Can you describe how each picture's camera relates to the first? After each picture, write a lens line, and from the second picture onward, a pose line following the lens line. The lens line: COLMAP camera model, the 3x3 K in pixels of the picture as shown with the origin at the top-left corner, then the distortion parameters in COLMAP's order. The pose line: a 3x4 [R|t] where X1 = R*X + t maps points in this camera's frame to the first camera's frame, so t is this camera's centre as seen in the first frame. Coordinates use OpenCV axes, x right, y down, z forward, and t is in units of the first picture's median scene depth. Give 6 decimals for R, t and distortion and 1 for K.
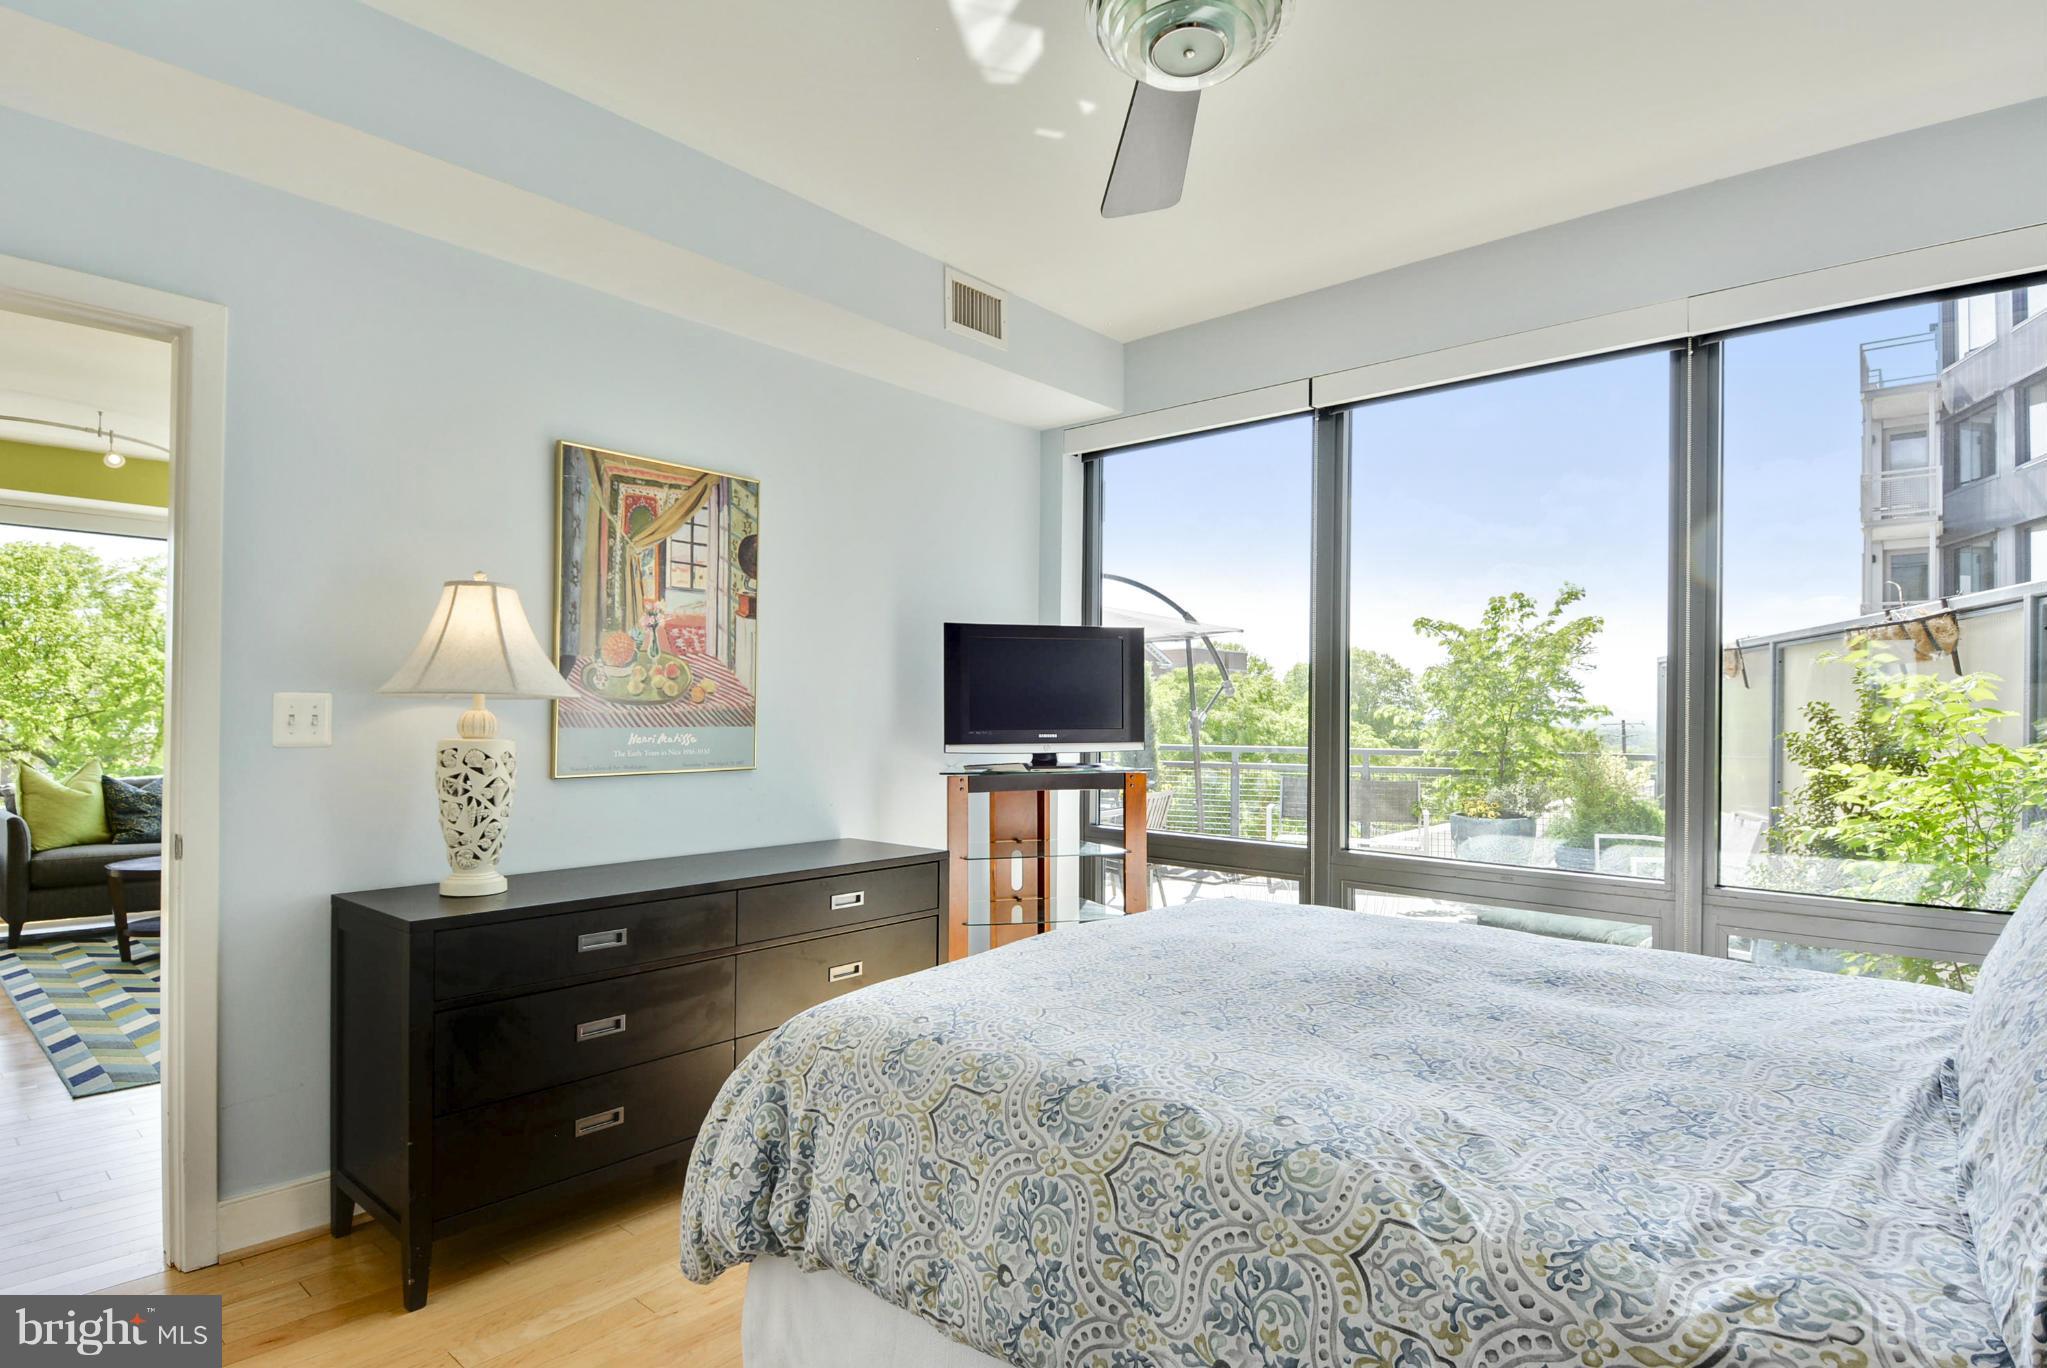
lens RADIAL K [[1066.2, 0, 1022.4], [0, 1066.2, 714.4], [0, 0, 1]] dist [0.042387, -0.031457]
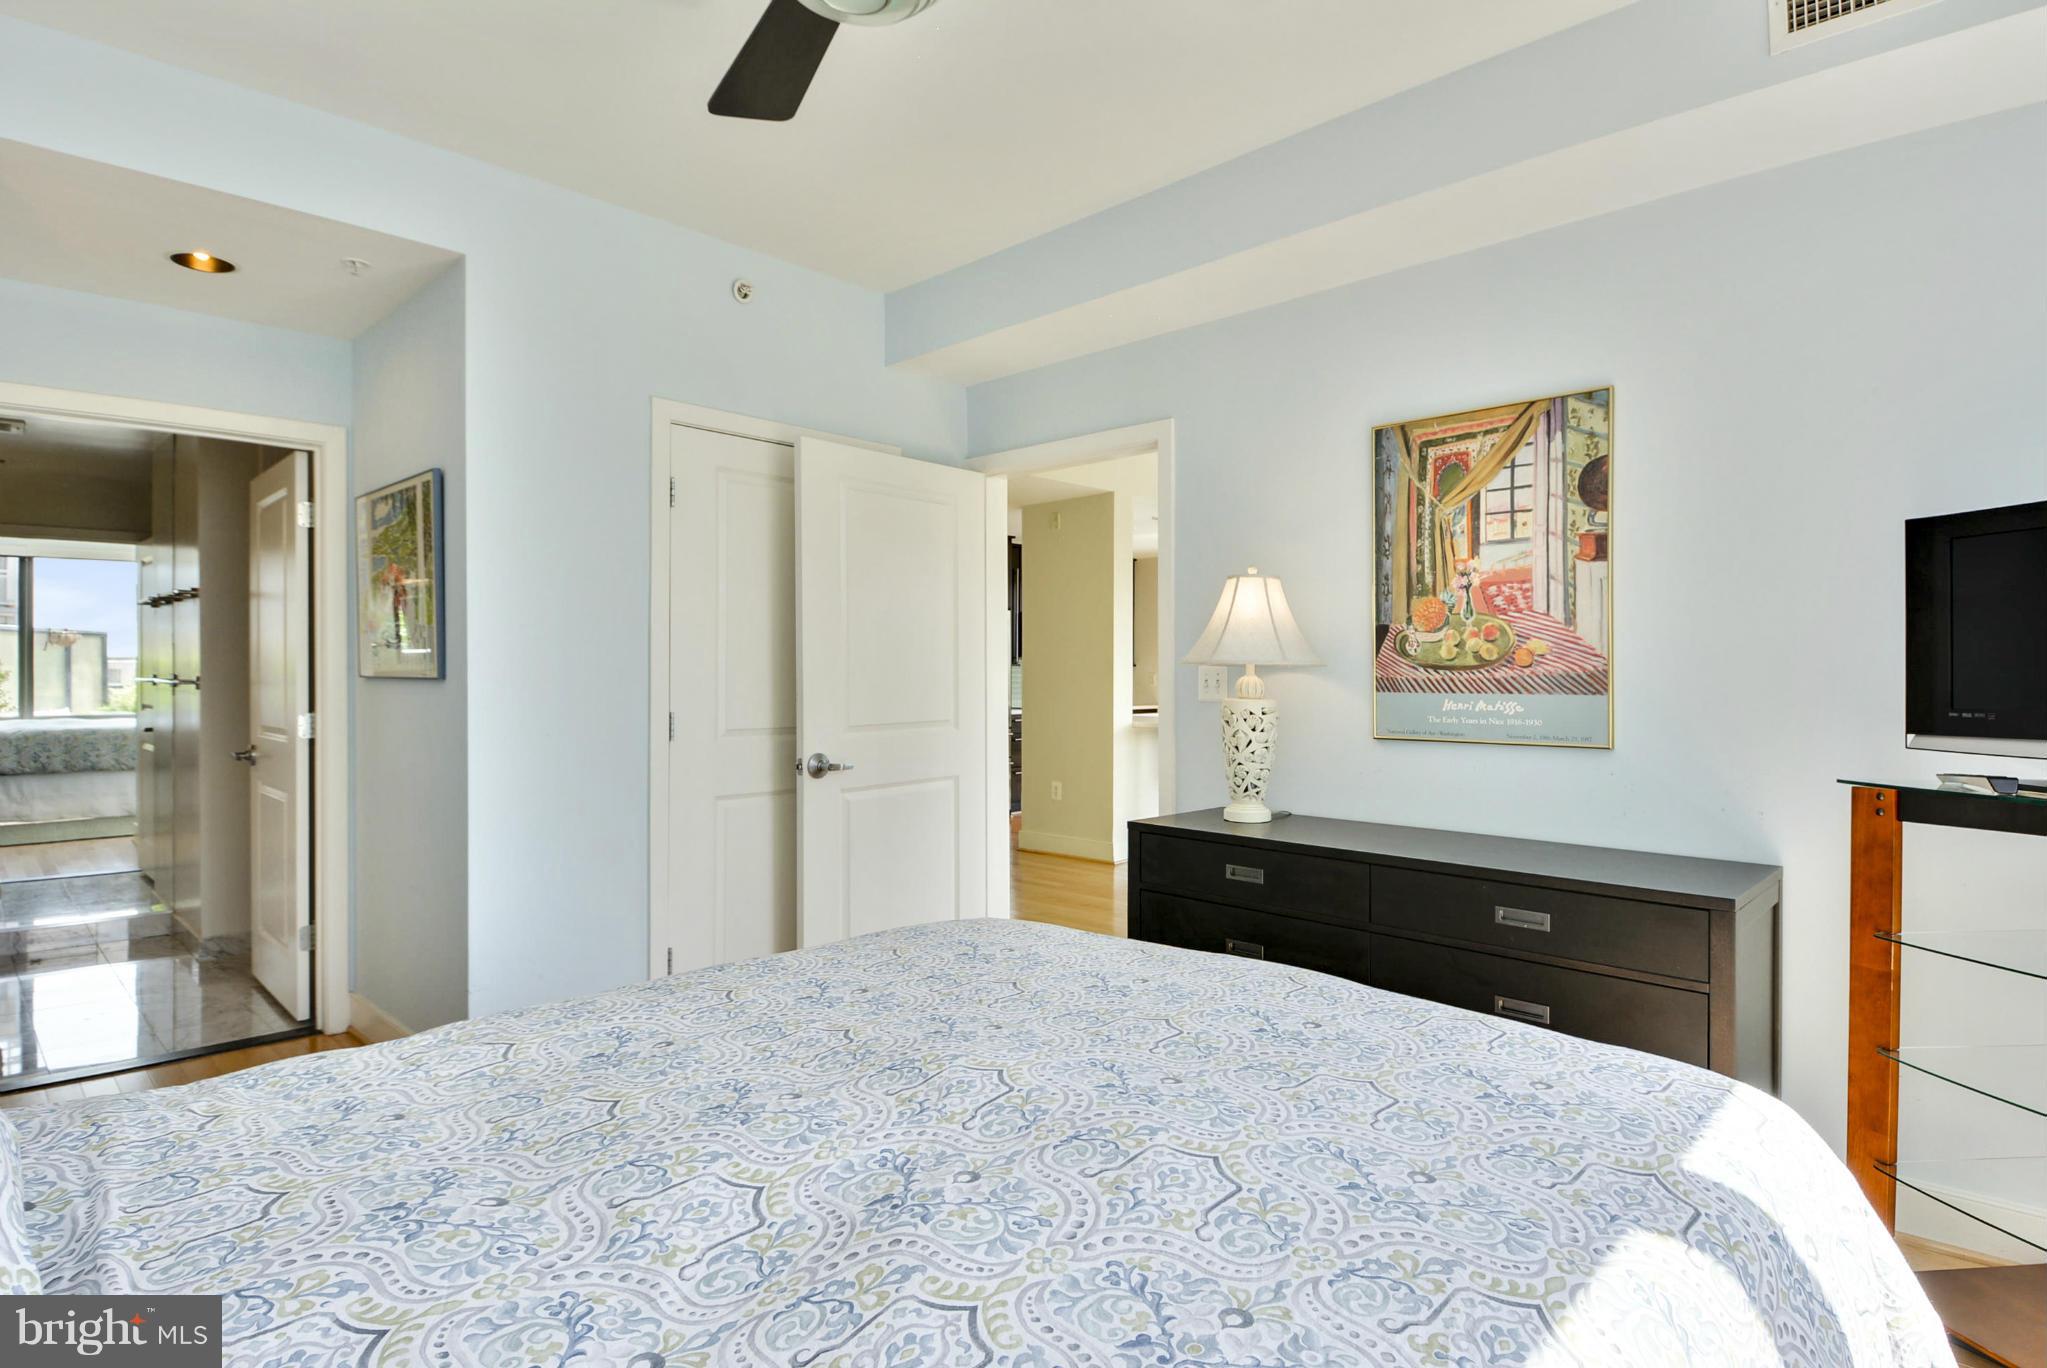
lens RADIAL K [[1054.1, 0, 1037.5], [0, 1054.1, 684.3], [0, 0, 1]] dist [0.033640, -0.030170]
pose [[-0.049168, 0.005267, -0.998777, 0.607410], [-0.001529, 0.999985, 0.005349, -0.000533], [0.998789, 0.001790, -0.049159, 0.662913]]
